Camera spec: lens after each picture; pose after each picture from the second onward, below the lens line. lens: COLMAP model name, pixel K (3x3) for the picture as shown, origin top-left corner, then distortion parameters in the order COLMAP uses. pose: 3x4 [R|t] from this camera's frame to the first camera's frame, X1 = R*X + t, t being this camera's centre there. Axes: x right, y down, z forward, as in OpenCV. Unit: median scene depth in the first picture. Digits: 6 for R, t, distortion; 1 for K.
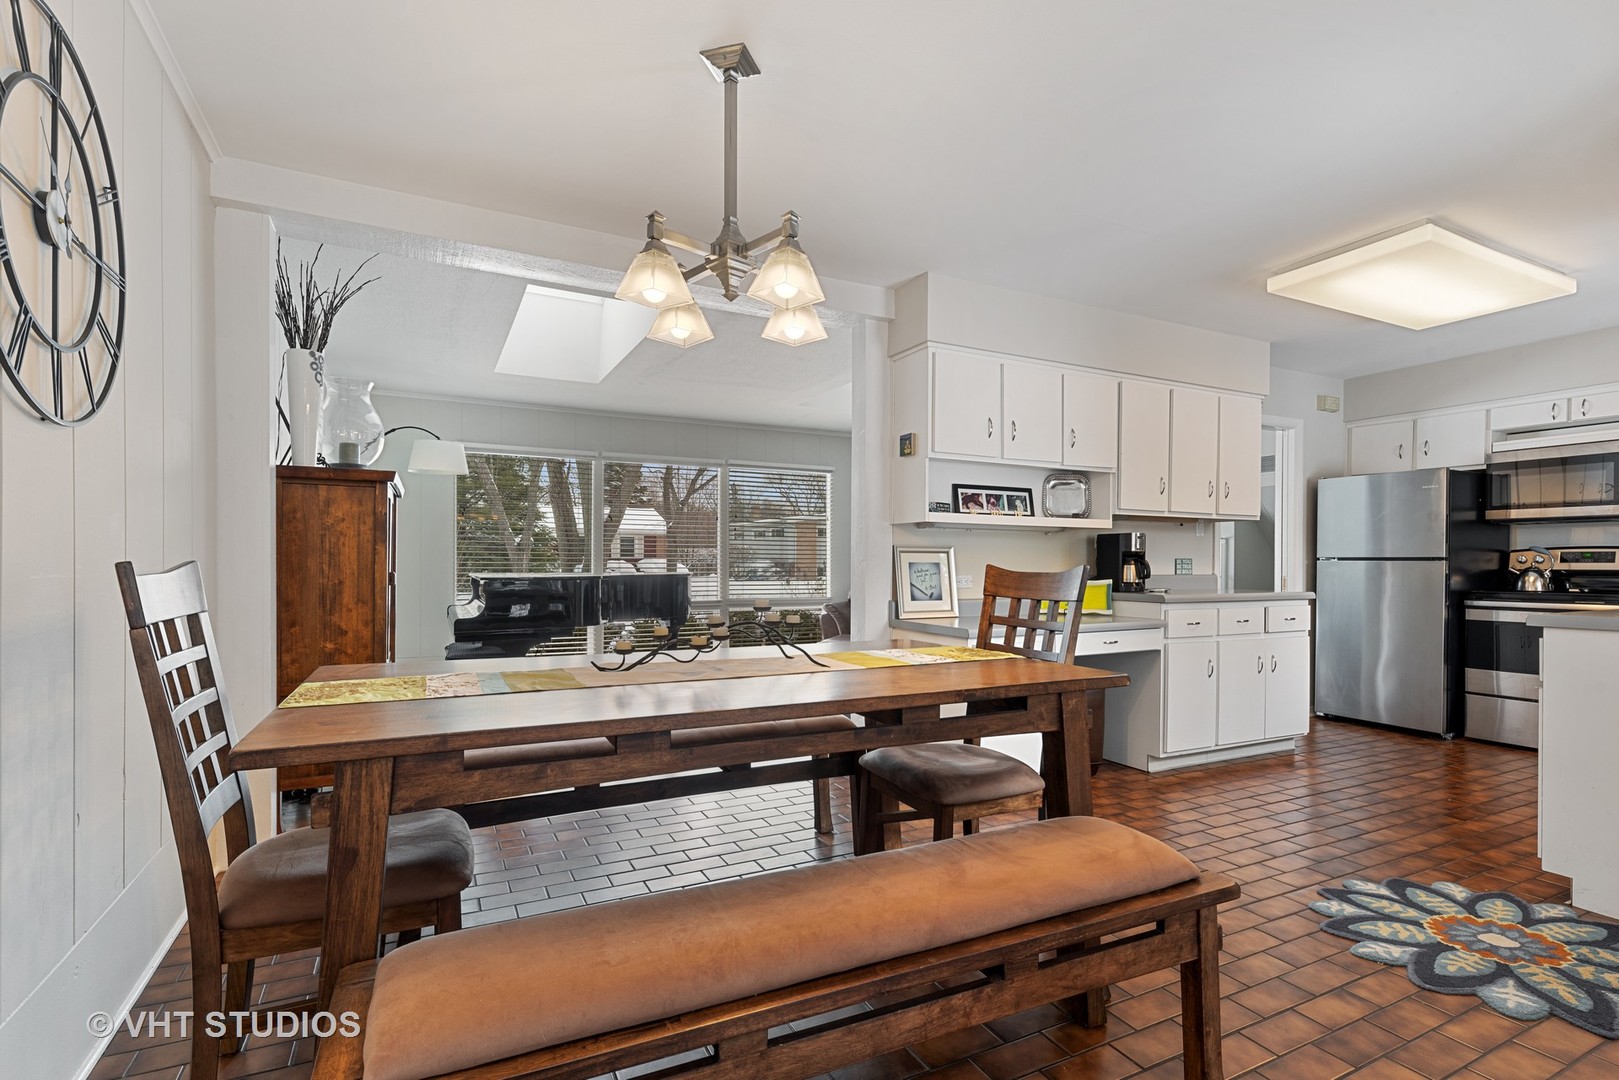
lens RADIAL K [[779.5, 0, 807.5], [0, 779.5, 564.9], [0, 0, 1]] dist [0.002042, -0.002736]
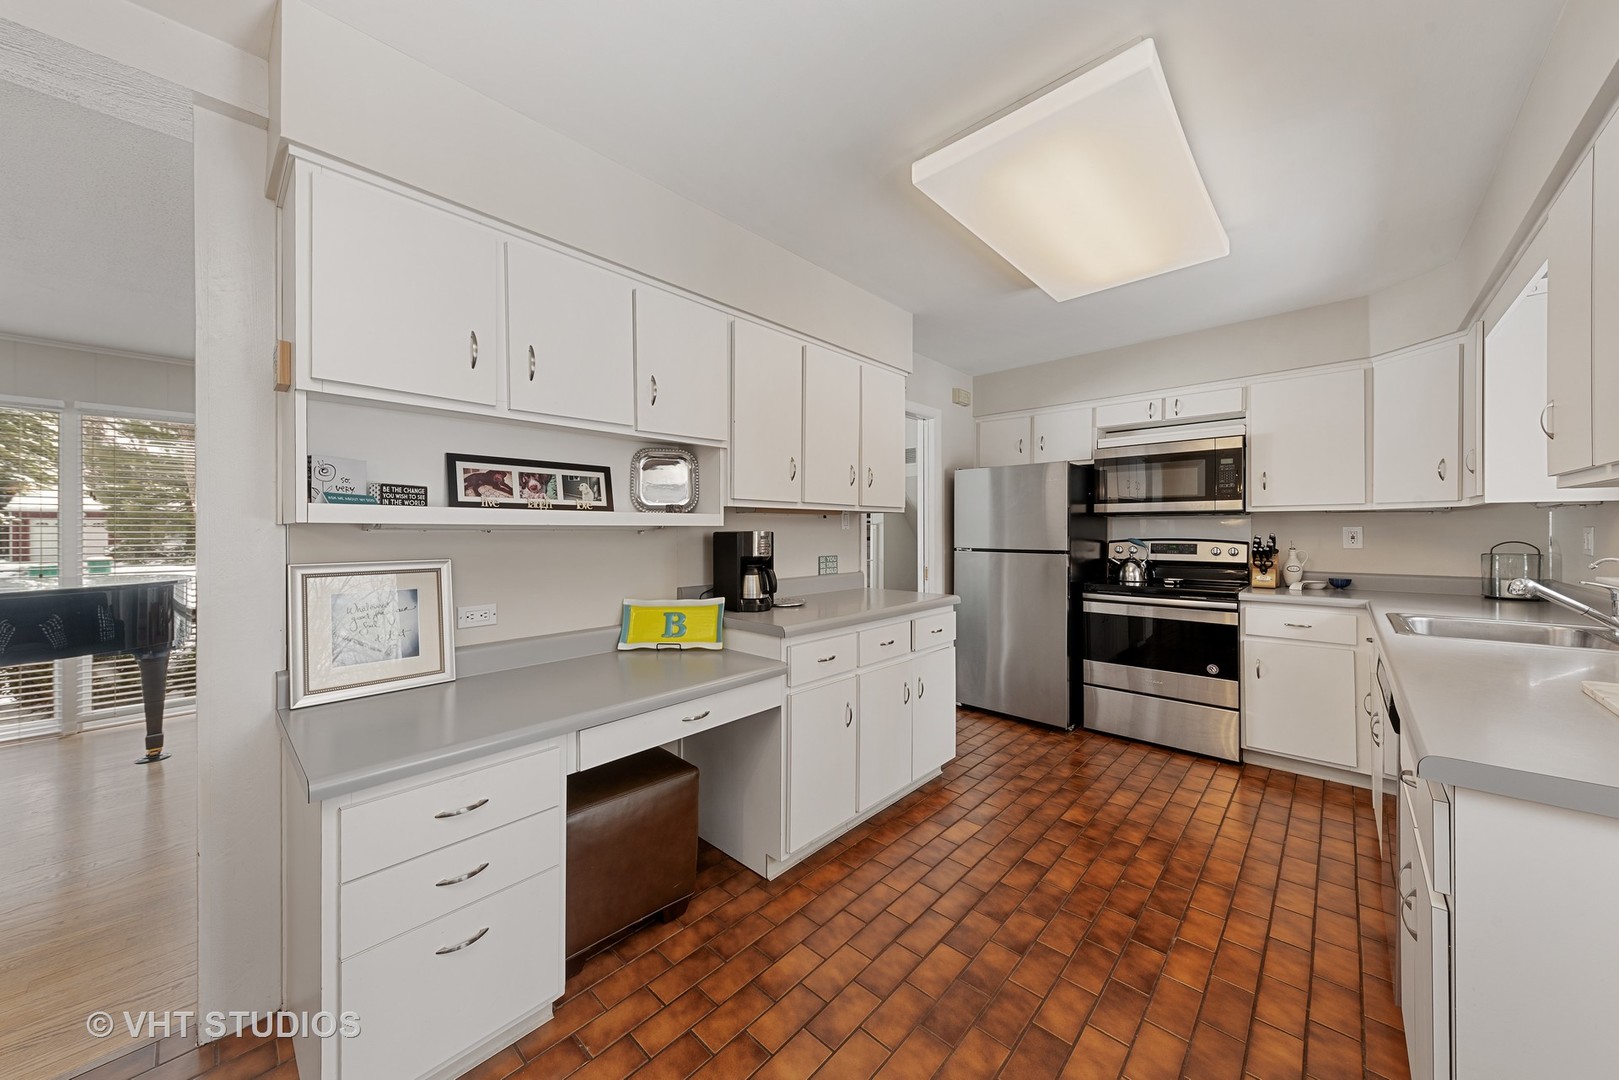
lens RADIAL K [[562.9, 0, 805.8], [0, 562.9, 533.1], [0, 0, 1]] dist [-0.012305, -0.000030]
pose [[0.937696, -0.009148, 0.347335, 0.269191], [0.009040, 0.999957, 0.001933, -0.038808], [-0.347338, 0.001327, 0.937739, 0.468809]]
